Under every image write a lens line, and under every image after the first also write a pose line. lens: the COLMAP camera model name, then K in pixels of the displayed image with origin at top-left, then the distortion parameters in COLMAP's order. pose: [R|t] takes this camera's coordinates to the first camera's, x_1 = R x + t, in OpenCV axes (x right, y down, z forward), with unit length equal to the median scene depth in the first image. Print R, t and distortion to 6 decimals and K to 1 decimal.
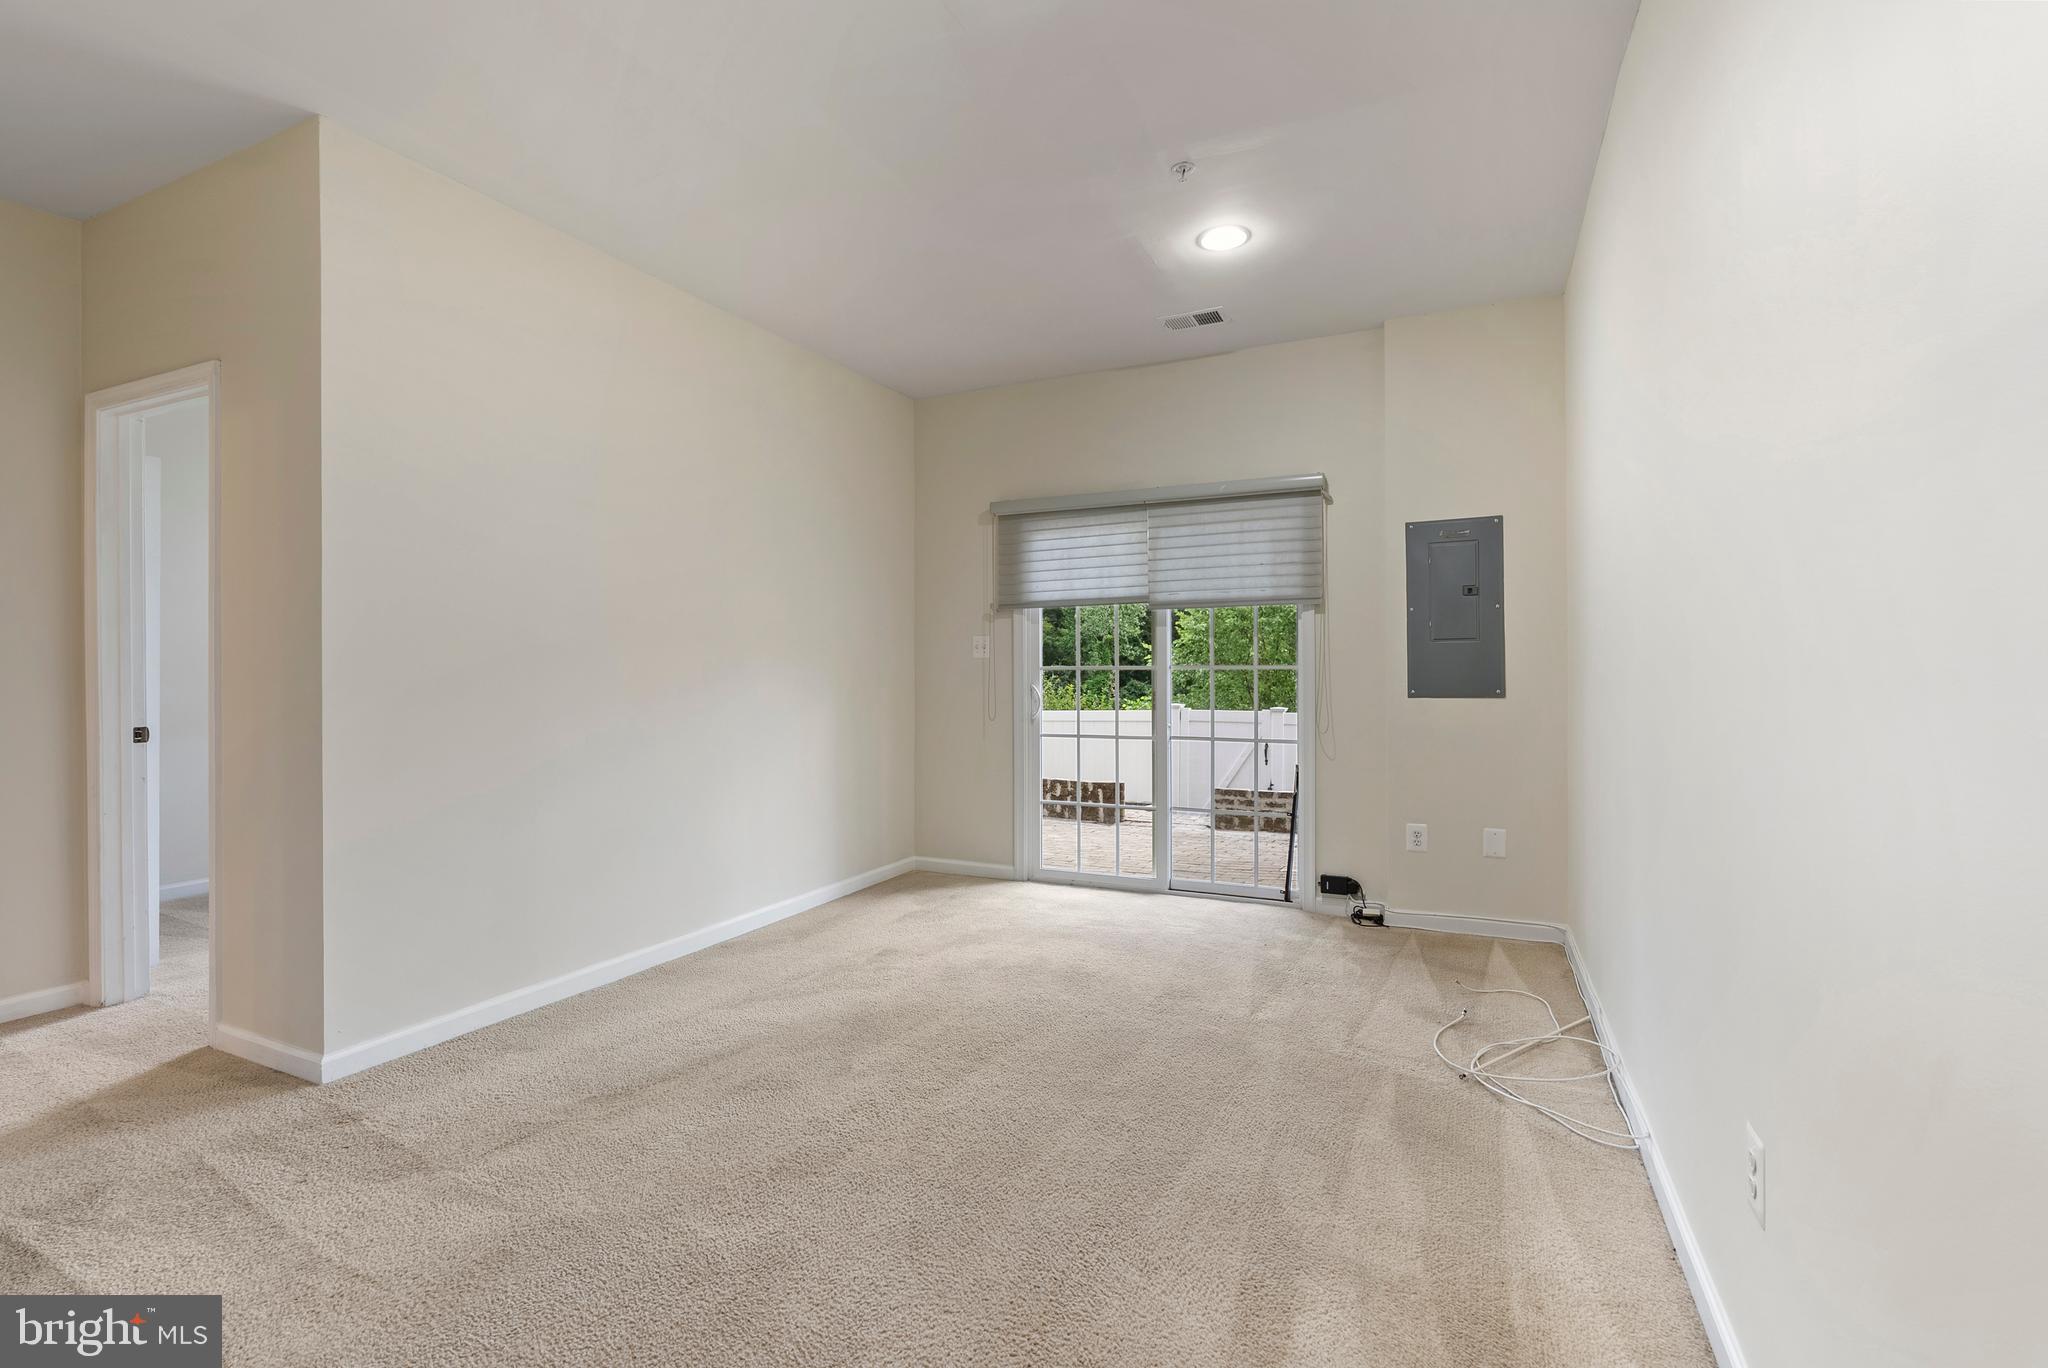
lens RADIAL K [[941.1, 0, 1029.7], [0, 941.1, 676.8], [0, 0, 1]] dist [-0.007820, 0.003201]
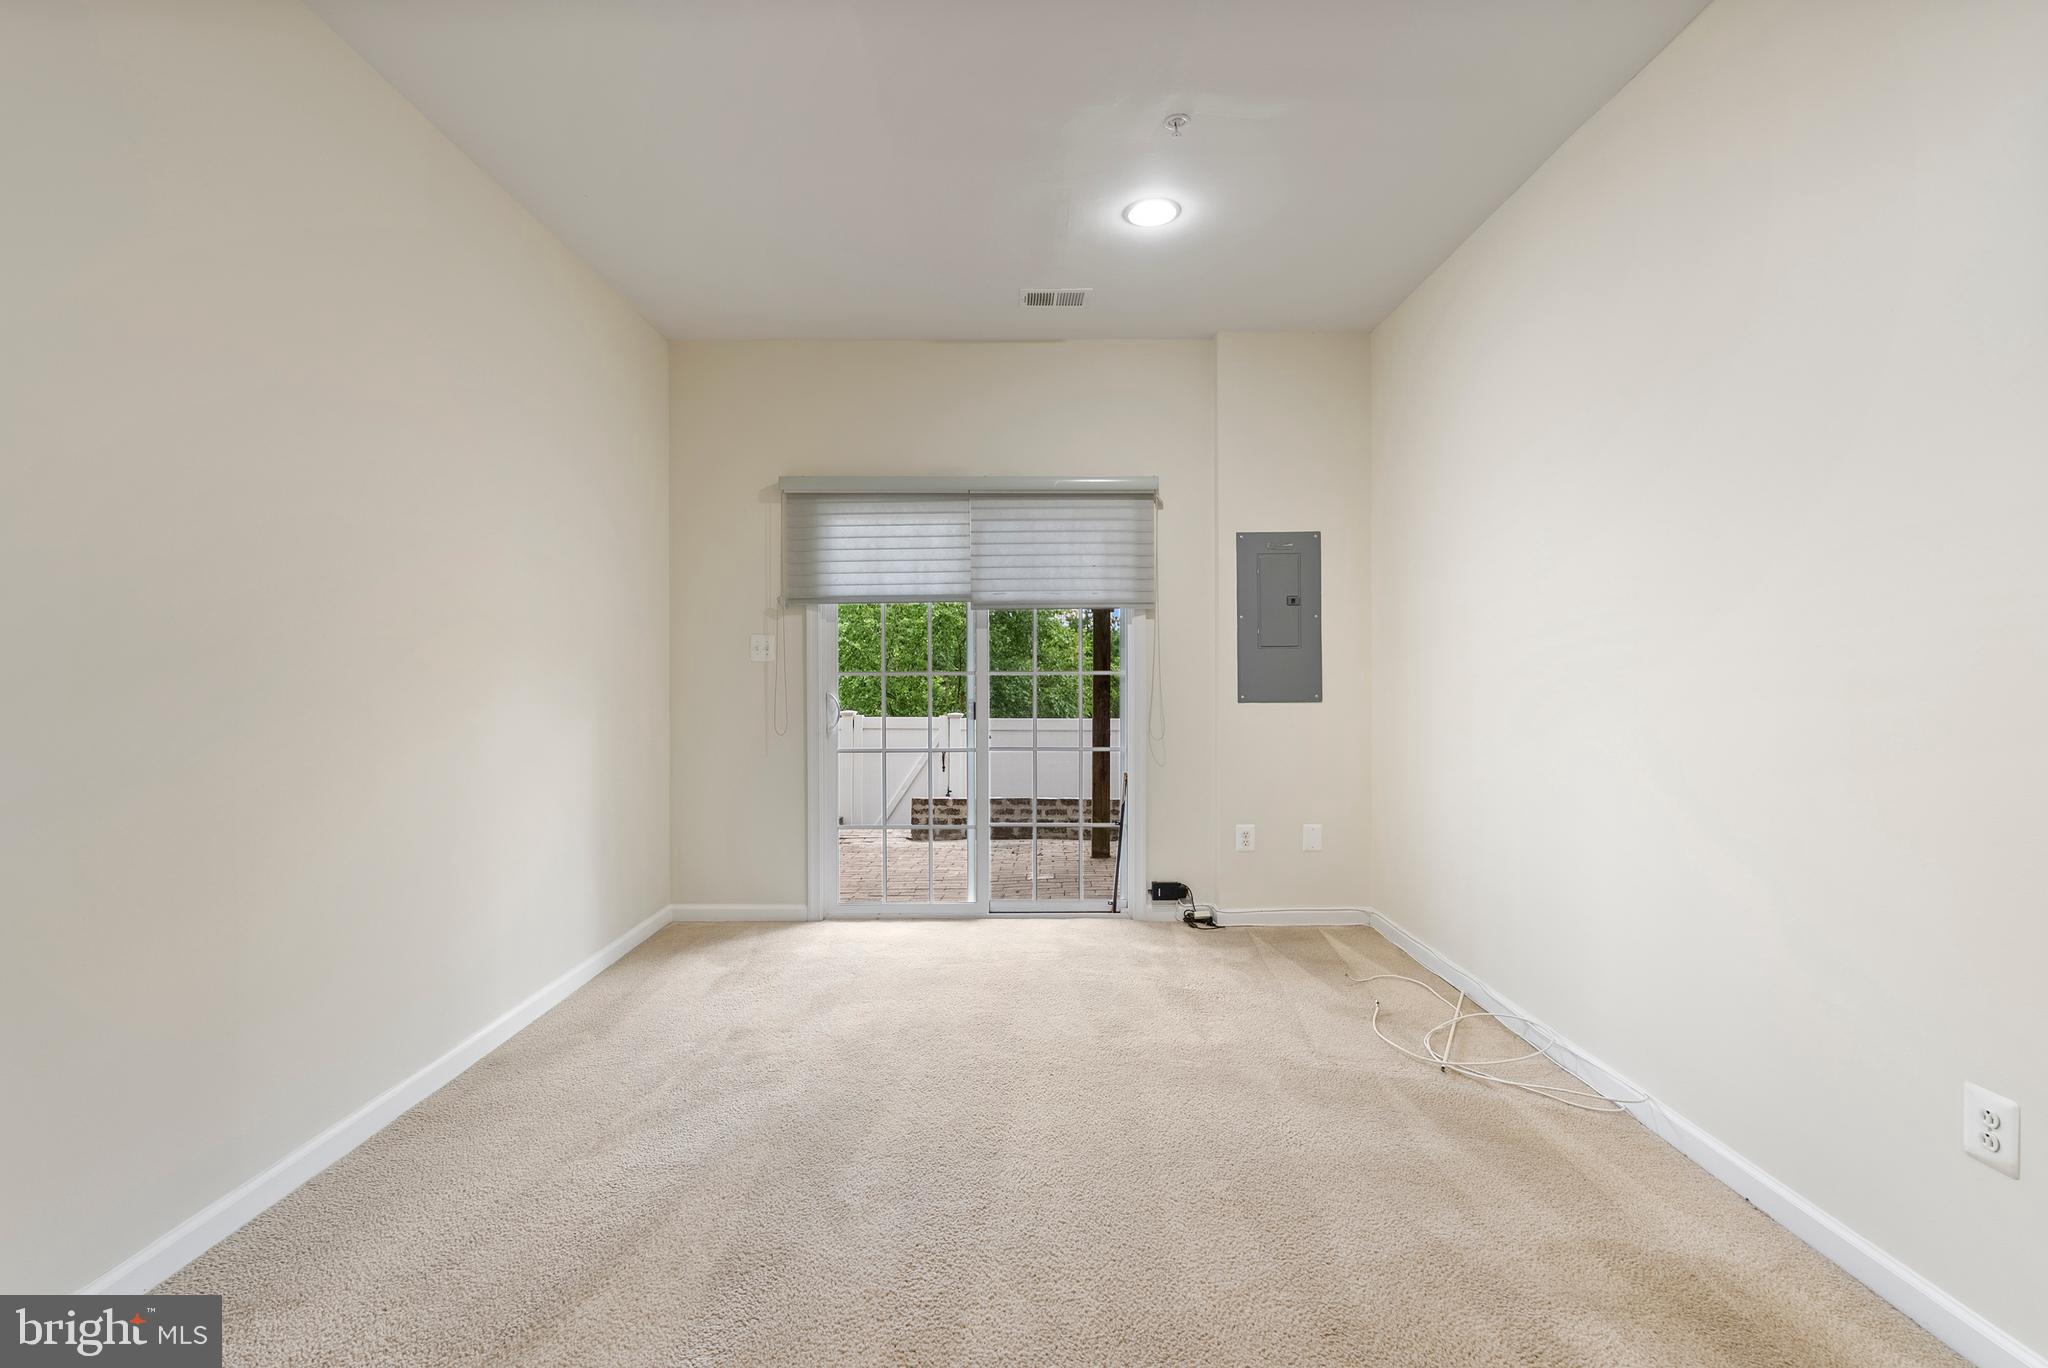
lens RADIAL K [[941.1, 0, 1022.8], [0, 941.1, 686.3], [0, 0, 1]] dist [-0.007820, 0.003201]
pose [[0.898719, -0.003606, 0.438510, -0.251139], [0.001818, 0.999988, 0.004496, -0.000851], [-0.438521, -0.003243, 0.898715, 0.170532]]
